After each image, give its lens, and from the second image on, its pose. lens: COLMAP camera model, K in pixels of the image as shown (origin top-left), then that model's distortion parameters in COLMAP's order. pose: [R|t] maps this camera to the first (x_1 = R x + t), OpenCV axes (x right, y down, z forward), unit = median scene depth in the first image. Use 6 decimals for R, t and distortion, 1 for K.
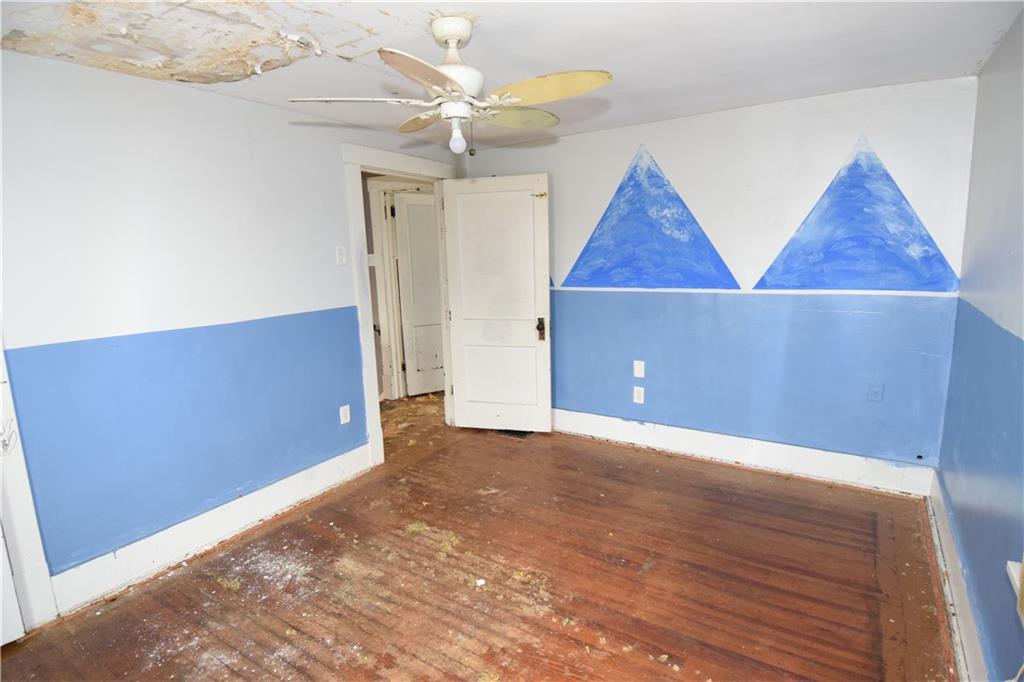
lens RADIAL K [[539.5, 0, 513.8], [0, 539.5, 341.8], [0, 0, 1]] dist [-0.001495, -0.000301]
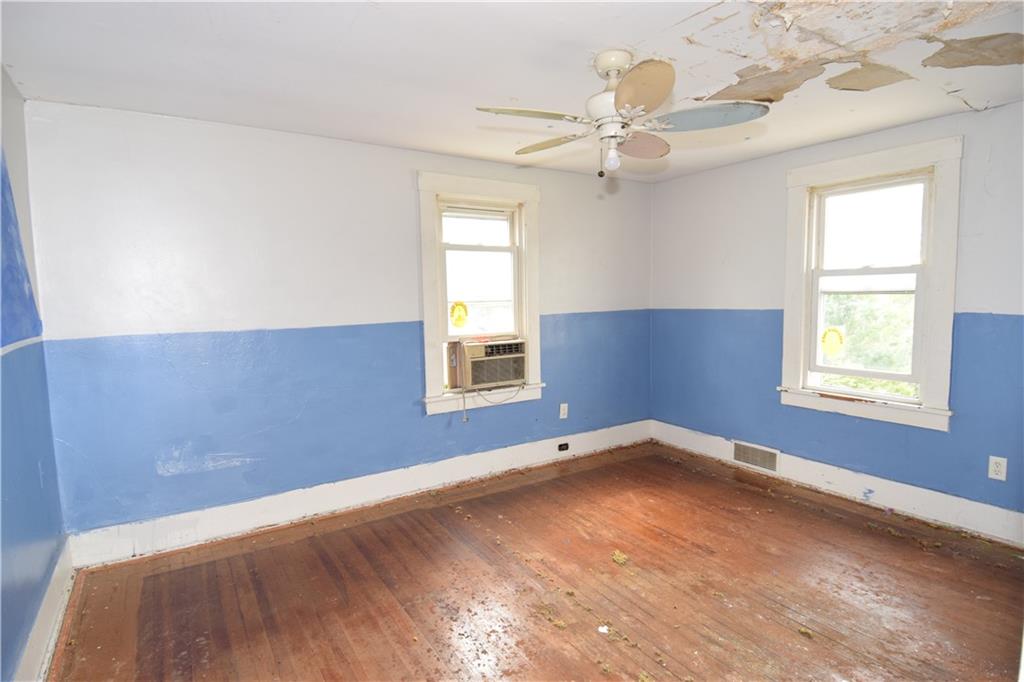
lens RADIAL K [[539.5, 0, 513.7], [0, 539.5, 342.2], [0, 0, 1]] dist [-0.001495, -0.000301]
pose [[-0.913508, 0.008762, 0.406727, -0.302703], [0.111980, 0.966564, 0.230683, -0.237349], [-0.391106, 0.256276, -0.883945, 1.786312]]
